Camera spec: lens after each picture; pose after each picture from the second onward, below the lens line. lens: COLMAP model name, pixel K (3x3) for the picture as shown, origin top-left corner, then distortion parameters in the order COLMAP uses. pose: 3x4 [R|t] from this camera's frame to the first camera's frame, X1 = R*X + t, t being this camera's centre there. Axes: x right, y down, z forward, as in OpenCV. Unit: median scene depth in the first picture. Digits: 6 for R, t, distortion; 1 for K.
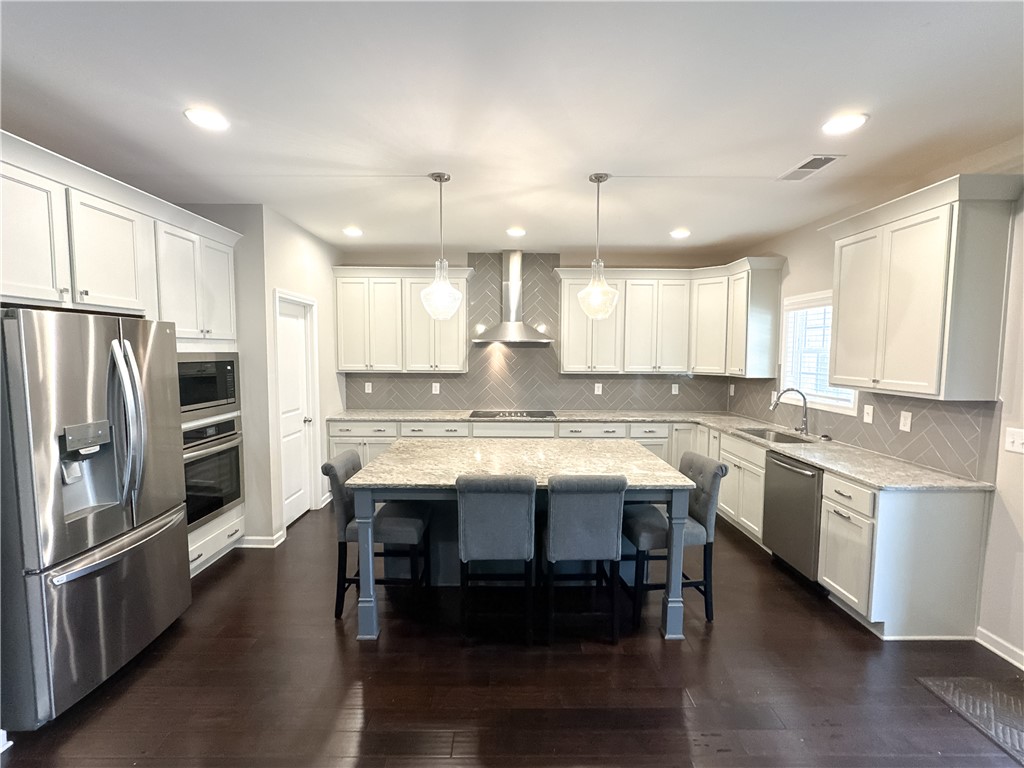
lens RADIAL K [[466.7, 0, 512.0], [0, 466.7, 384.0], [0, 0, 1]] dist [-0.002279, 0.000860]
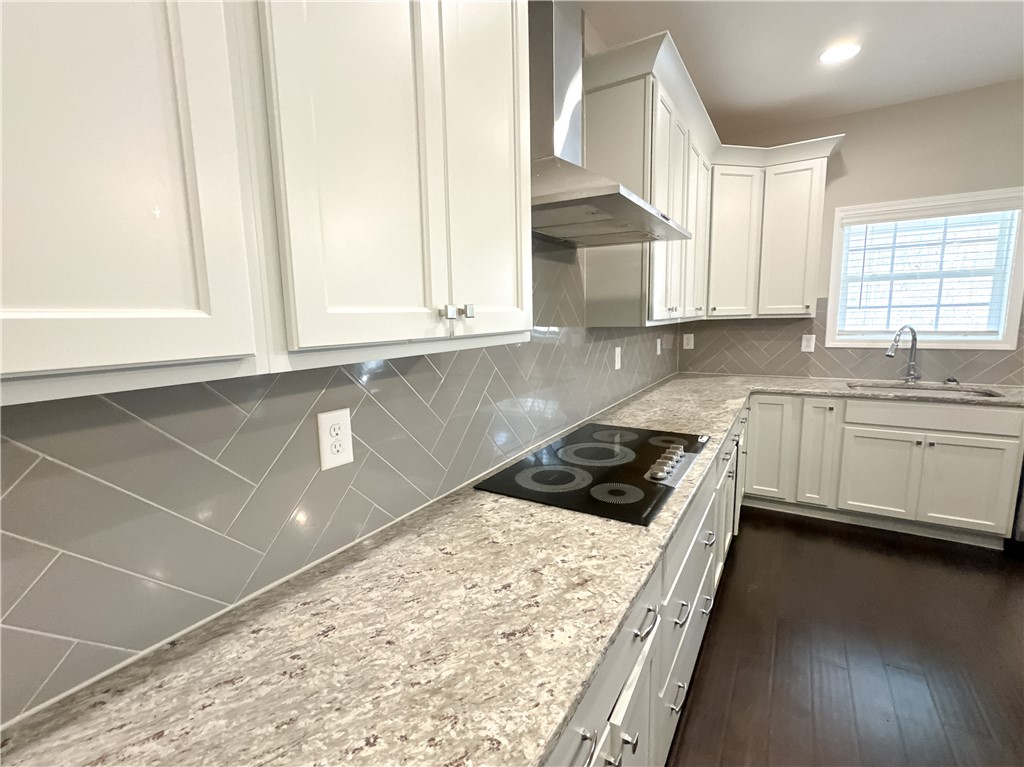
lens RADIAL K [[466.7, 0, 512.0], [0, 466.7, 383.5], [0, 0, 1]] dist [-0.002279, 0.000860]
pose [[0.526777, -0.144334, 0.837660, -0.439615], [0.087093, 0.989456, 0.115719, -0.045834], [-0.845530, 0.011996, 0.533793, 1.288871]]
